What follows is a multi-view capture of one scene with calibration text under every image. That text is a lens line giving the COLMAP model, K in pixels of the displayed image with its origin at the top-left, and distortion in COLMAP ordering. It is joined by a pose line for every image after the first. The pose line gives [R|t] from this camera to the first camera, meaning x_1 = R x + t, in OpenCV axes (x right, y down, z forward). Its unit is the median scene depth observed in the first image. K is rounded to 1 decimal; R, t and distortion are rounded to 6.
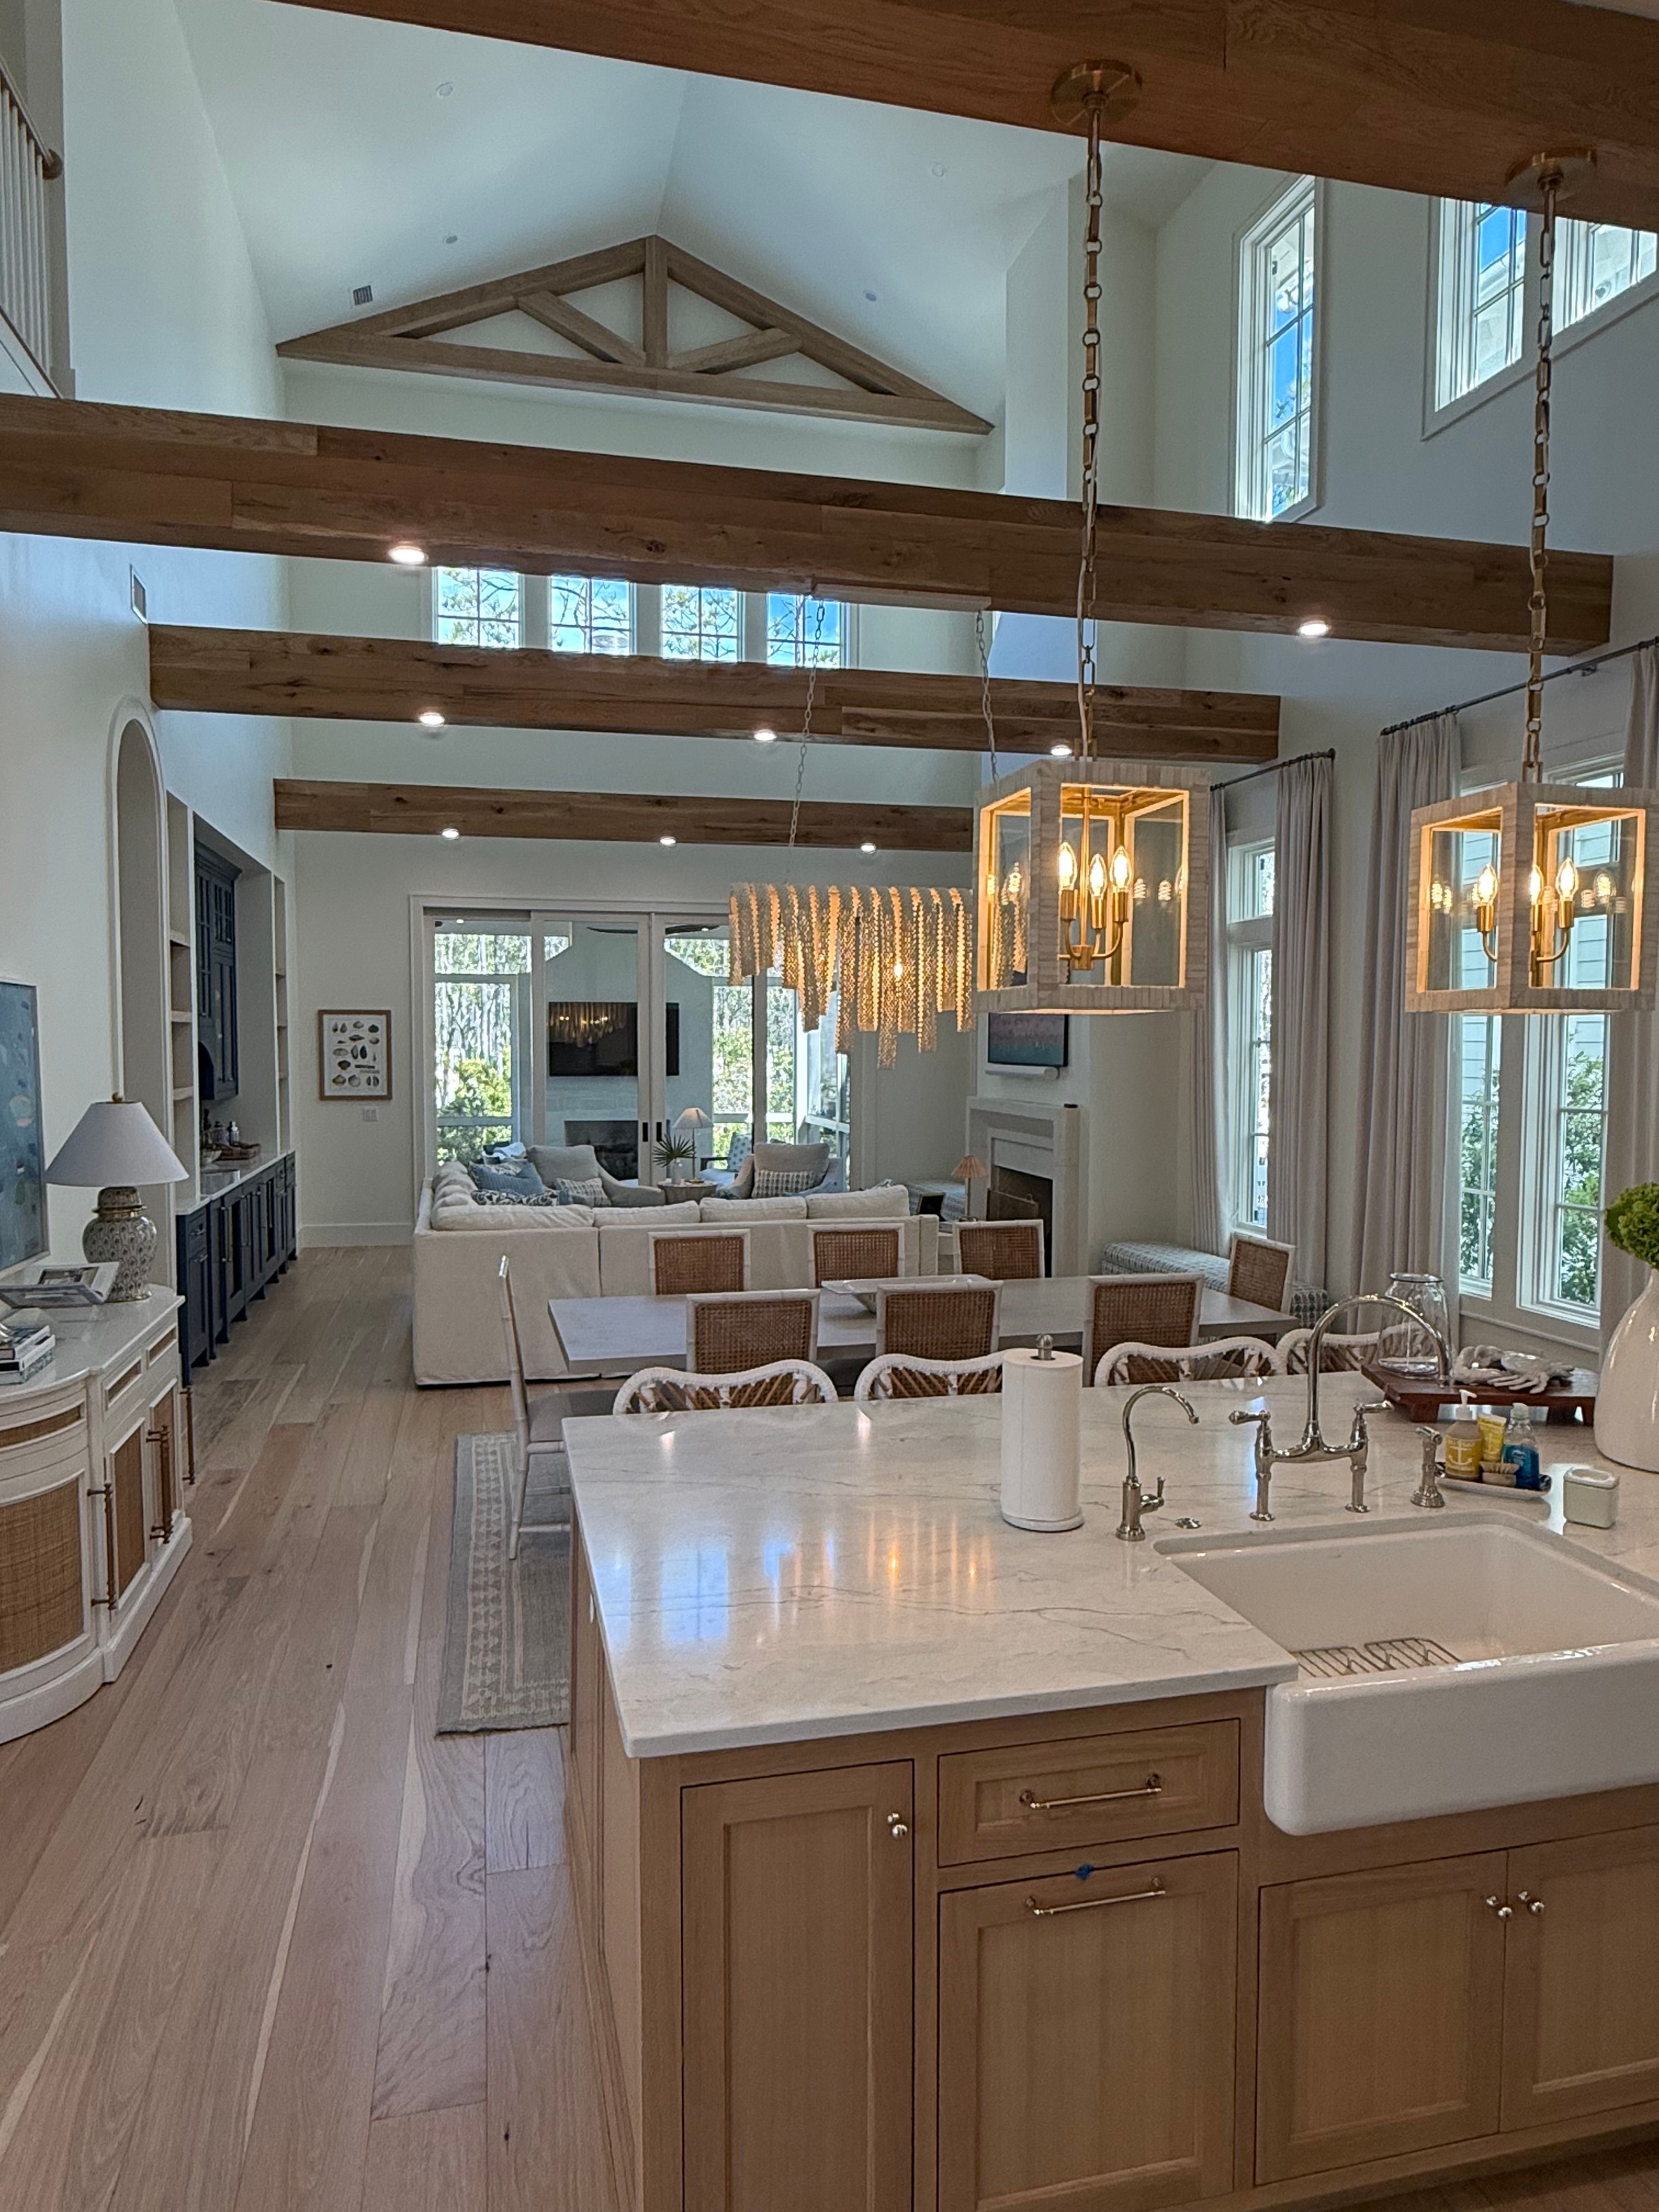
lens RADIAL K [[1416.5, 0, 829.7], [0, 1416.5, 1111.4], [0, 0, 1]] dist [0.002081, 0.000137]
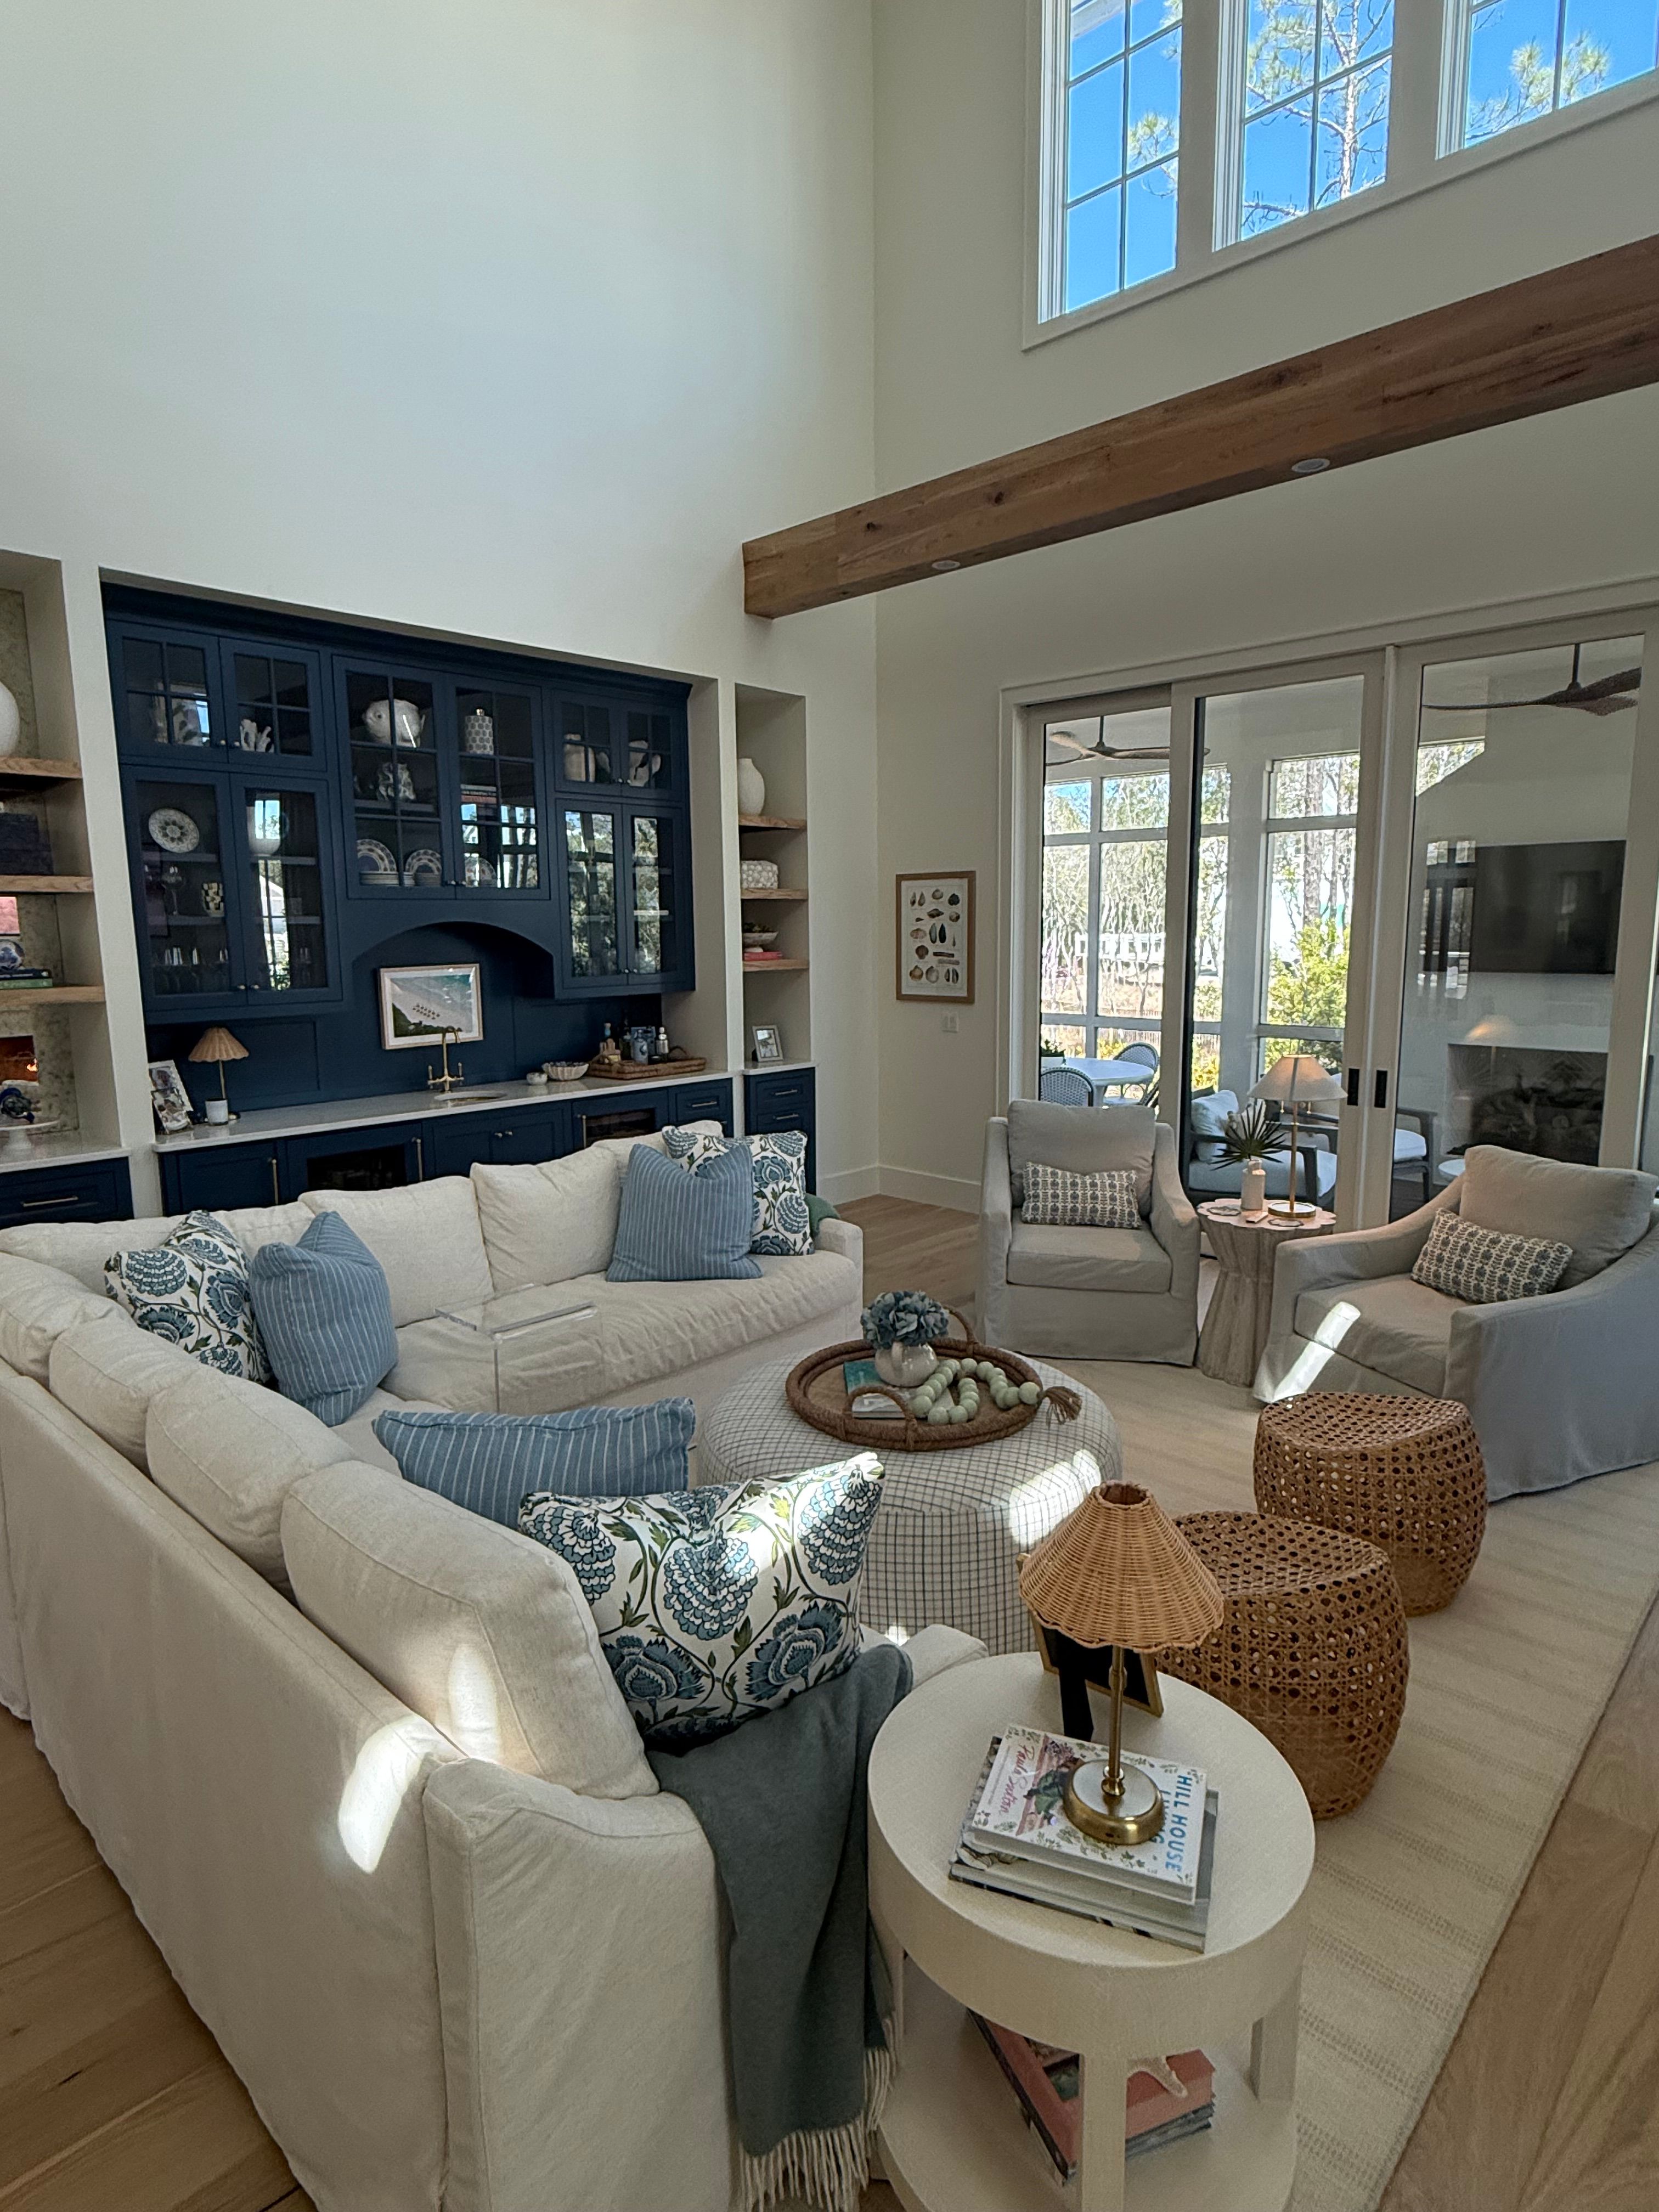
lens RADIAL K [[1199.5, 0, 823.8], [0, 1199.5, 1100.2], [0, 0, 1]] dist [-0.001556, 0.000547]
pose [[0.530178, 0.113278, -0.840285, 0.146077], [-0.036592, 0.993169, 0.110800, -0.023715], [0.847096, -0.027996, 0.530702, 0.635300]]
